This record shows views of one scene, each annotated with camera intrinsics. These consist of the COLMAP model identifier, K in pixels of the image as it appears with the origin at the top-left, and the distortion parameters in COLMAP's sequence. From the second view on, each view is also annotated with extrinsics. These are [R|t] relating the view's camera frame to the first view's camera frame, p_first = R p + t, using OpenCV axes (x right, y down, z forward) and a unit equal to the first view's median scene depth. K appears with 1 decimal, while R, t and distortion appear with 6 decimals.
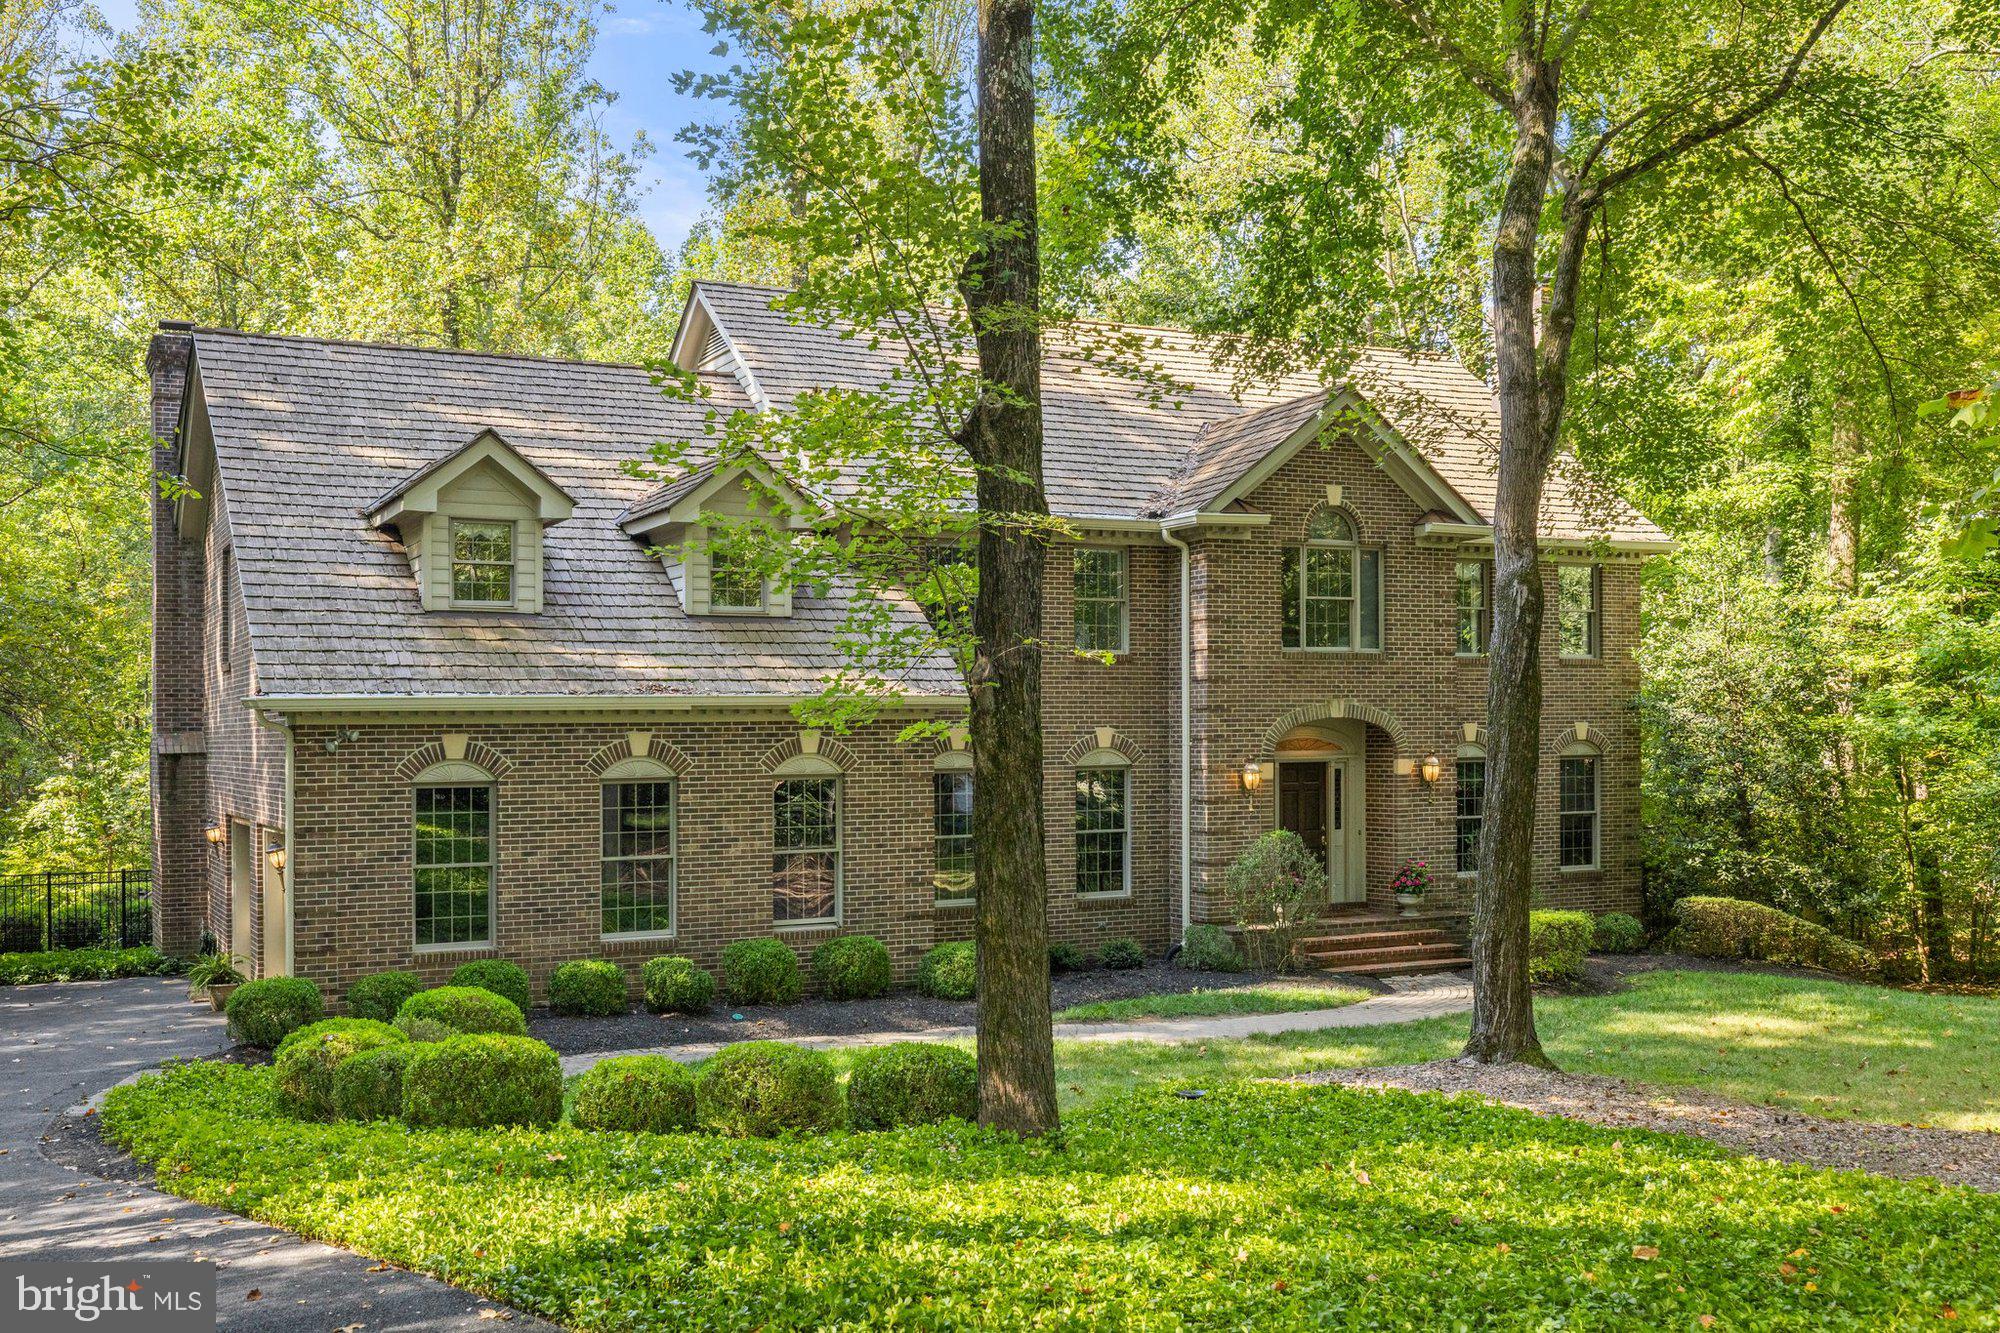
lens RADIAL K [[2019.5, 0, 1000.1], [0, 2019.5, 737.3], [0, 0, 1]] dist [-0.011429, 0.005376]
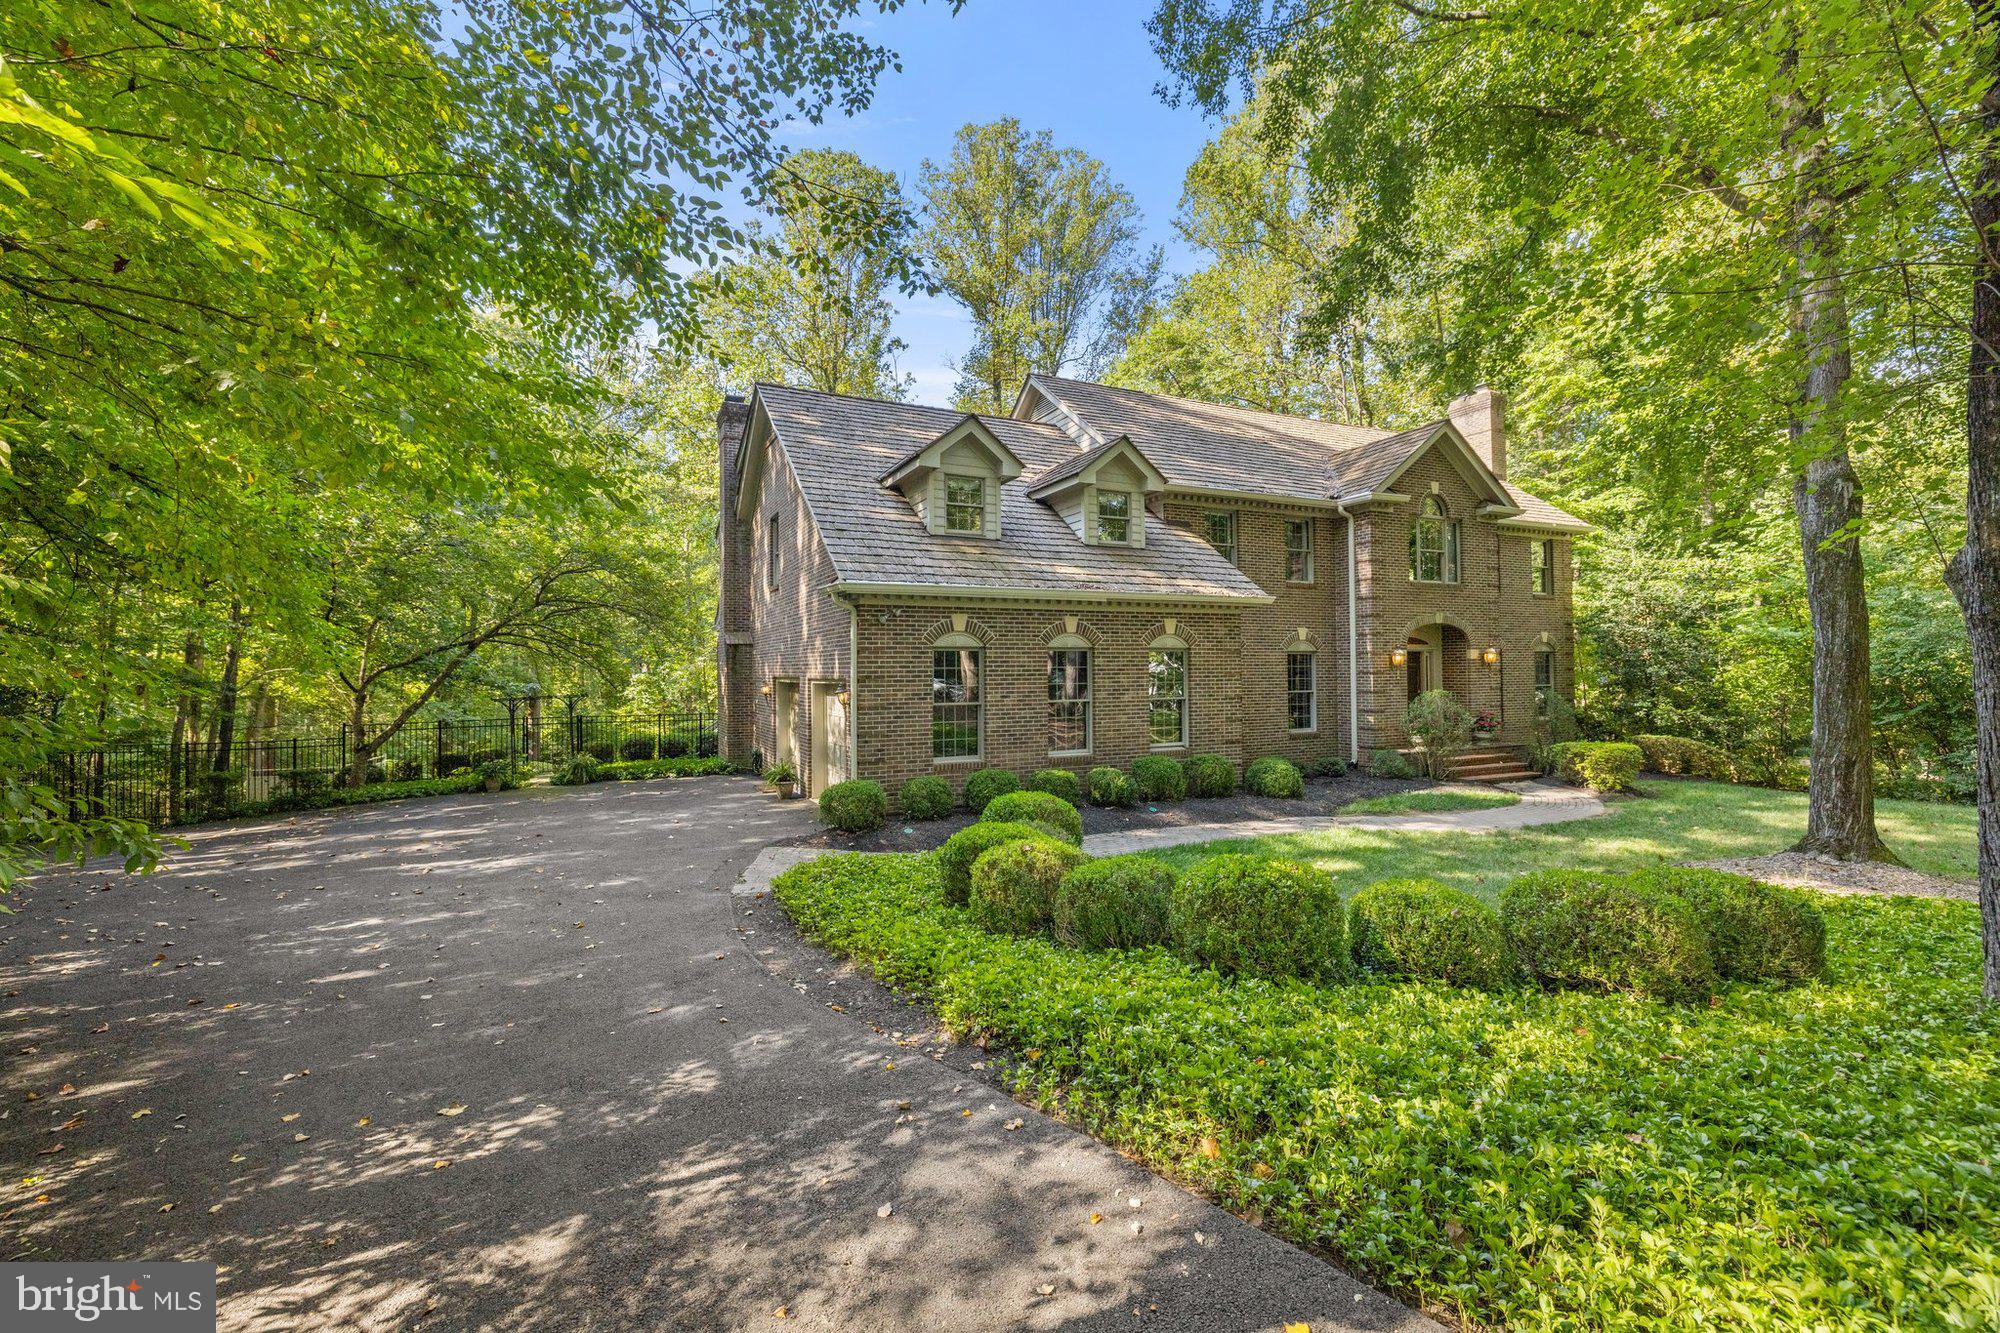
lens RADIAL K [[845.5, 0, 970.2], [0, 845.5, 663.0], [0, 0, 1]] dist [0.000850, -0.000157]
pose [[0.998956, 0.003605, -0.045532, -0.195738], [-0.004063, 0.999942, -0.009971, 0.033441], [0.045493, 0.010146, 0.998913, 0.324201]]
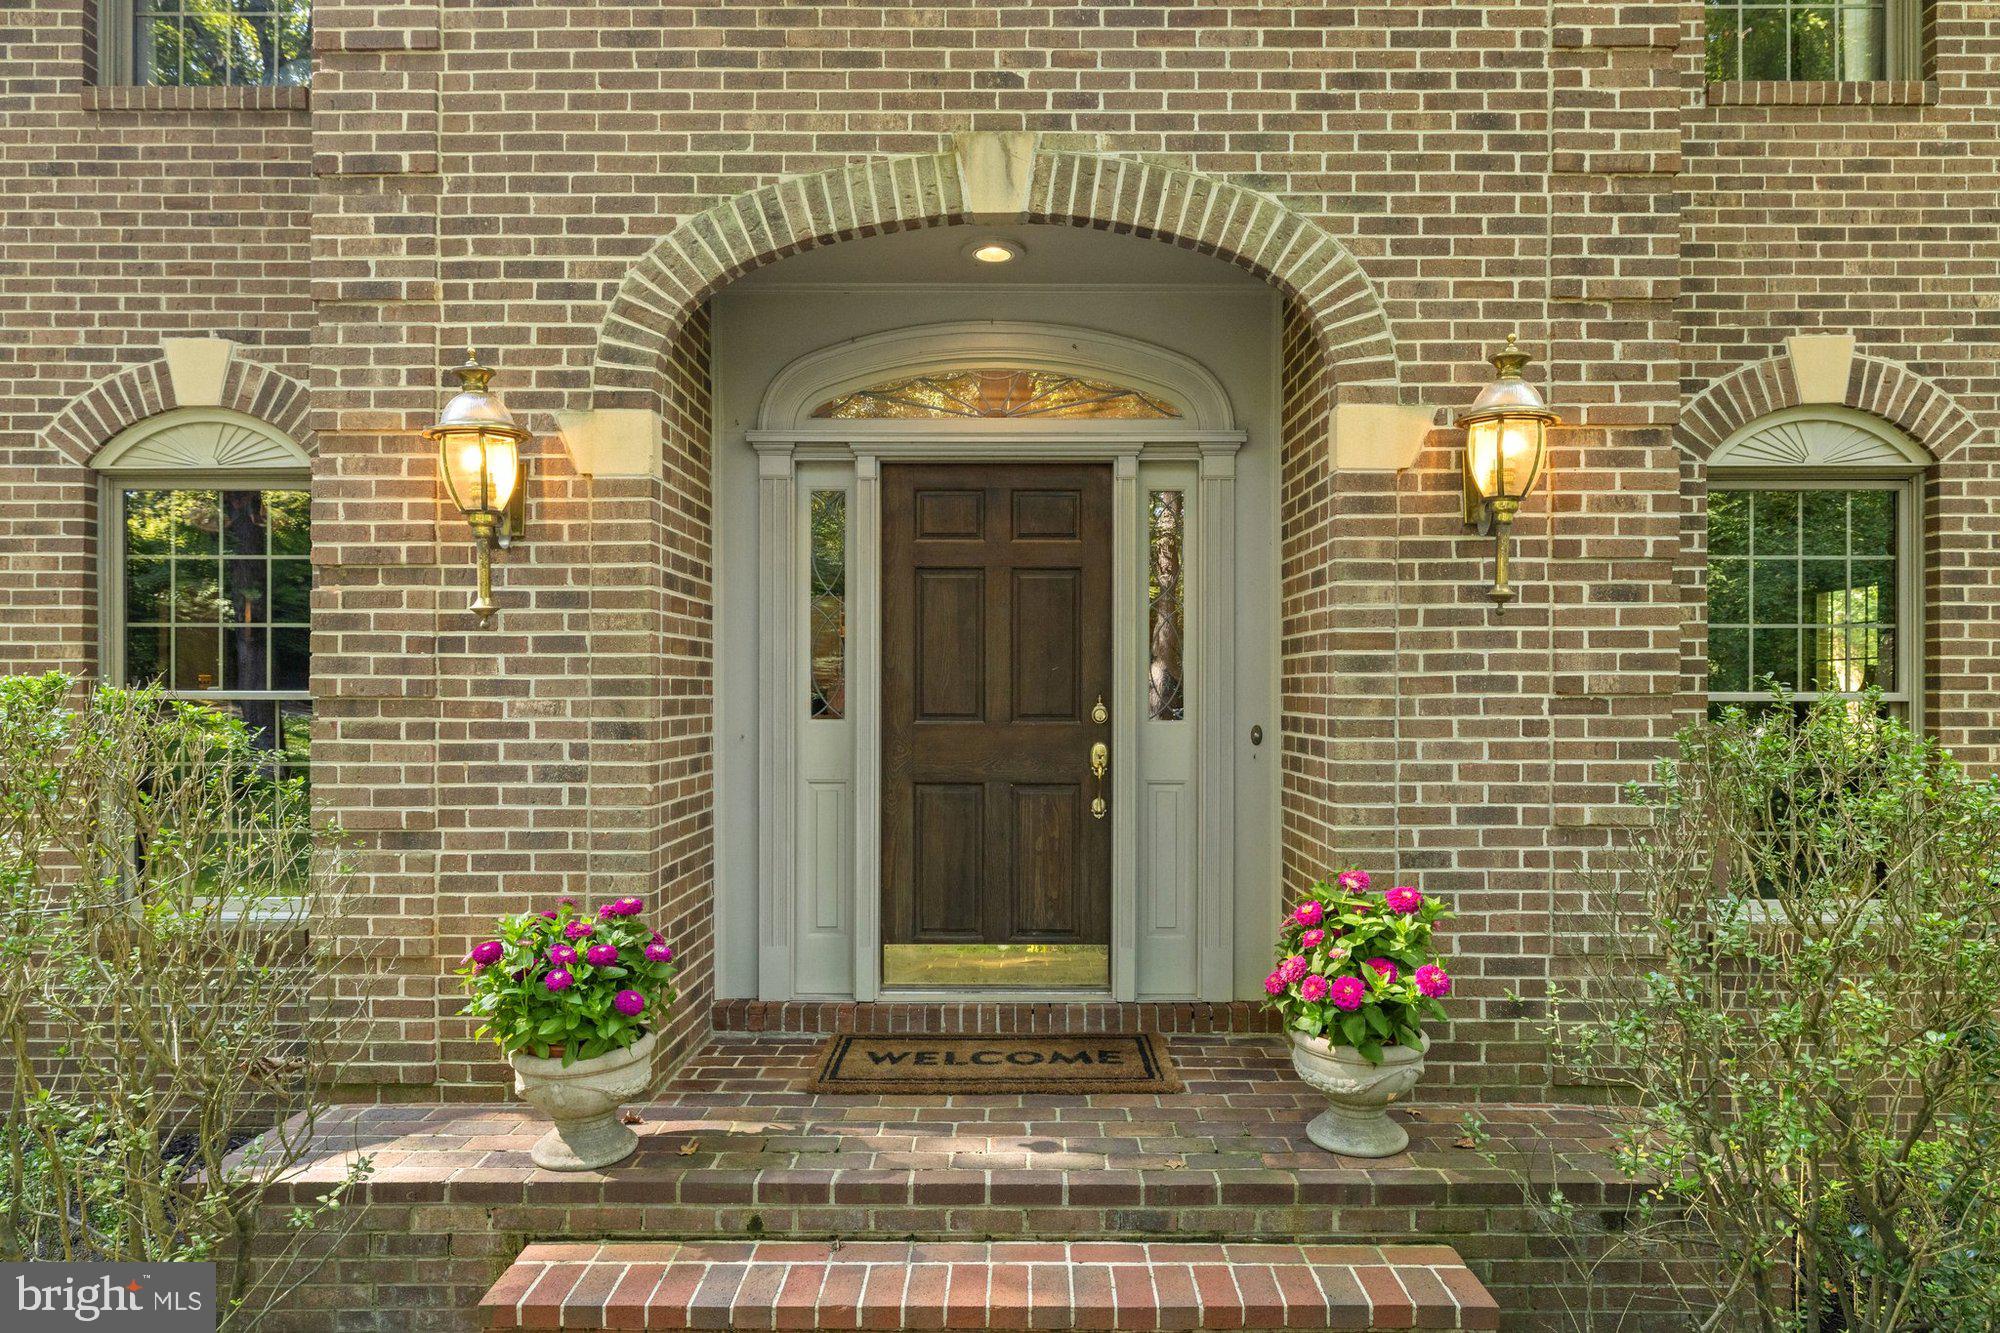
lens RADIAL K [[1187.8, 0, 1009.6], [0, 1187.8, 688.0], [0, 0, 1]] dist [-0.000892, -0.000228]
pose [[0.881397, 0.014005, -0.472169, 0.250394], [-0.013462, 0.999899, 0.004529, 0.045867], [0.472185, 0.002365, 0.881496, 0.956802]]
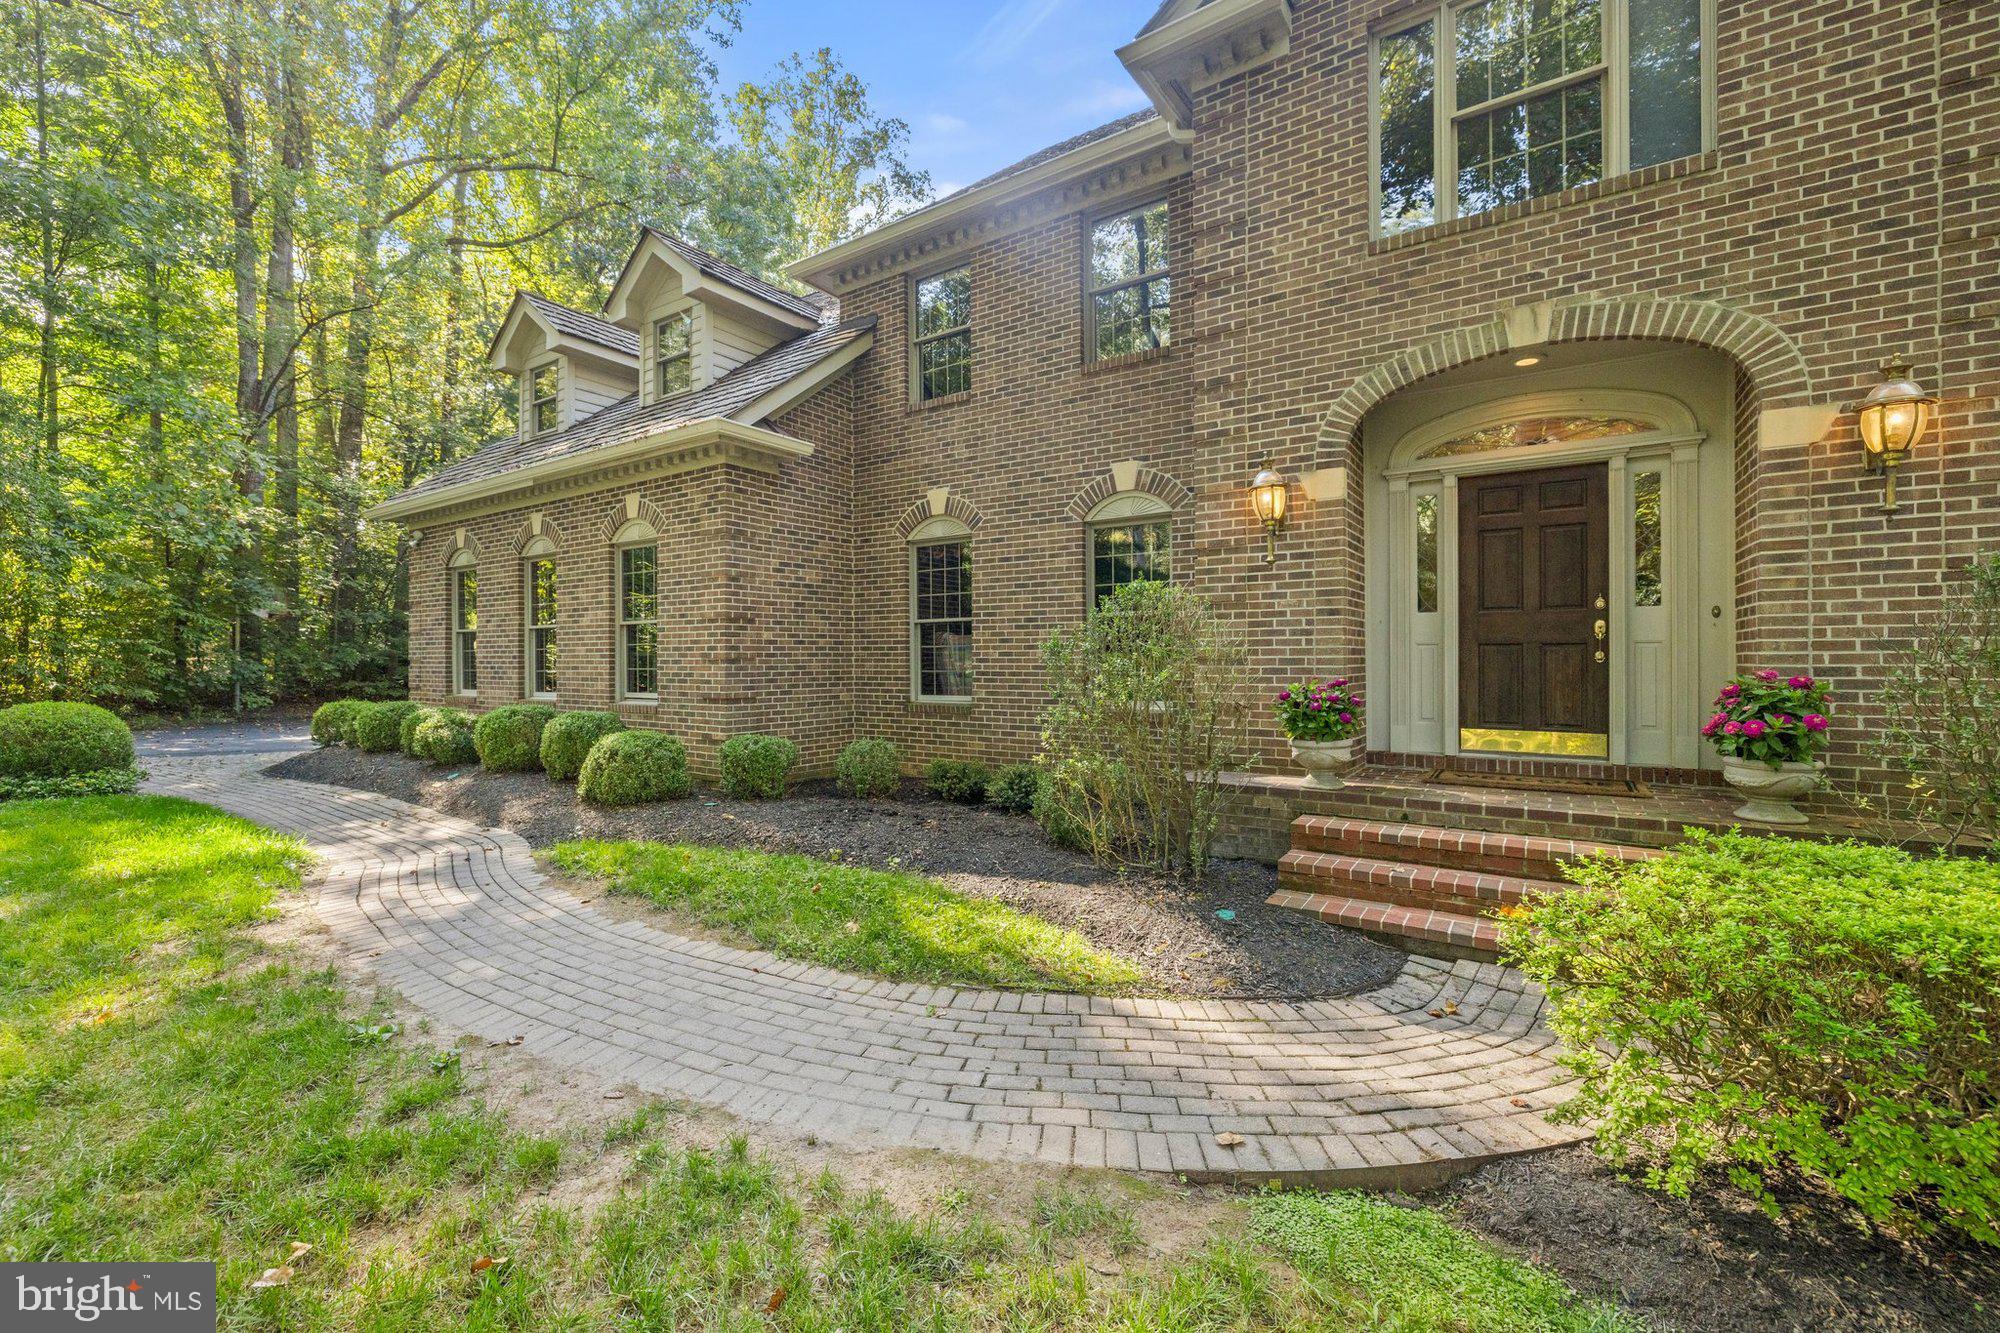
lens RADIAL K [[827.7, 0, 985.1], [0, 827.7, 657.4], [0, 0, 1]] dist [0.000234, 0.000469]
pose [[0.463546, 0.011665, -0.885996, 0.297041], [-0.001956, 0.999924, 0.012141, 0.062060], [0.886070, -0.003896, 0.463534, 0.874213]]
